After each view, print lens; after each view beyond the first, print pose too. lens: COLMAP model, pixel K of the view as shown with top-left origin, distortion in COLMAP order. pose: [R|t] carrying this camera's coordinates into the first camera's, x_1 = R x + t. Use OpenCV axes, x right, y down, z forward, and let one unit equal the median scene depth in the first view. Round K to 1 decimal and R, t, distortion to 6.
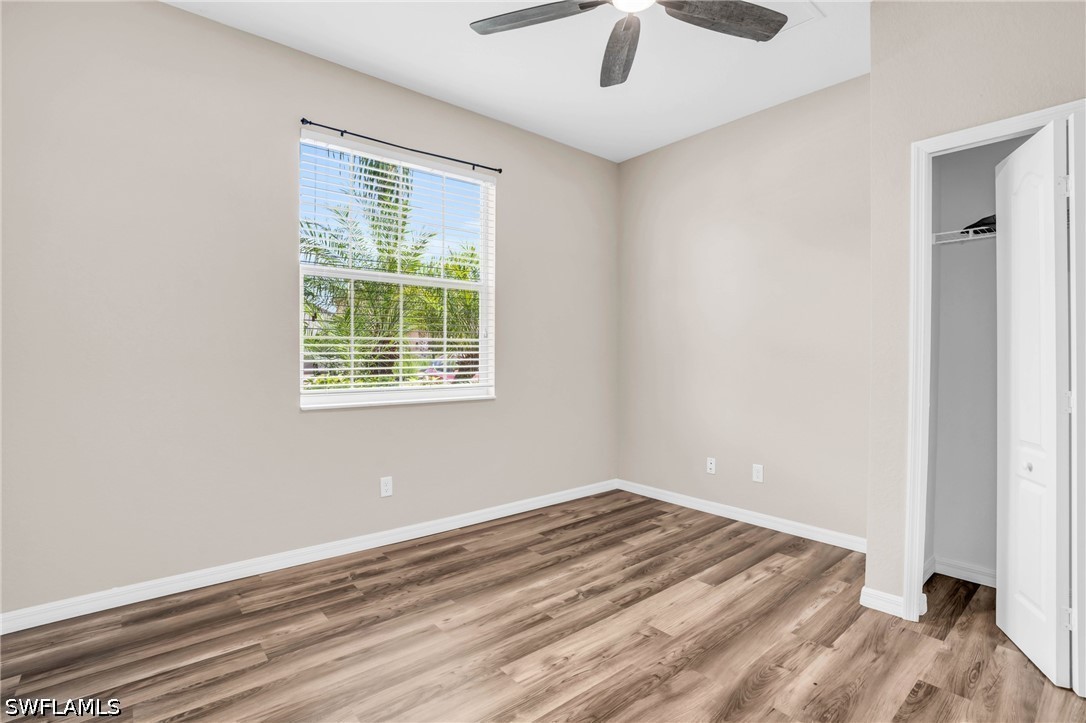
lens RADIAL K [[514.2, 0, 543.0], [0, 514.2, 361.5], [0, 0, 1]] dist [0.000171, 0.000194]
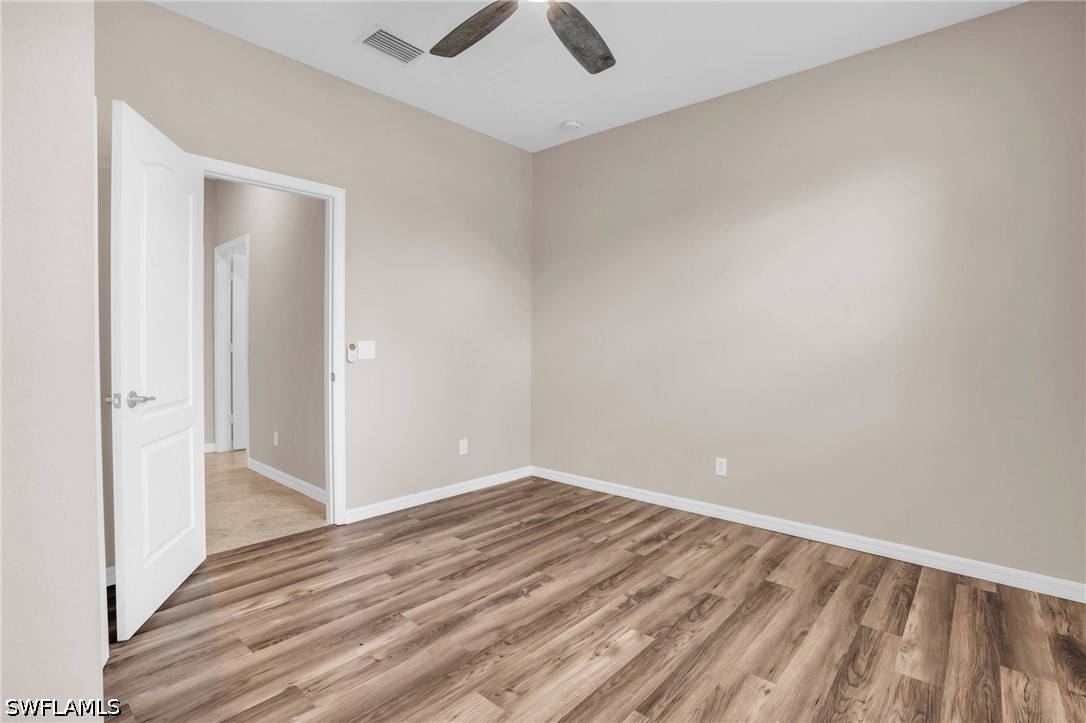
lens RADIAL K [[514.2, 0, 543.0], [0, 514.2, 361.5], [0, 0, 1]] dist [0.000171, 0.000194]
pose [[-0.988301, -0.011180, -0.152104, 0.302173], [-0.019844, 0.998258, 0.055564, -0.024714], [0.151218, 0.057933, -0.986801, 1.925491]]
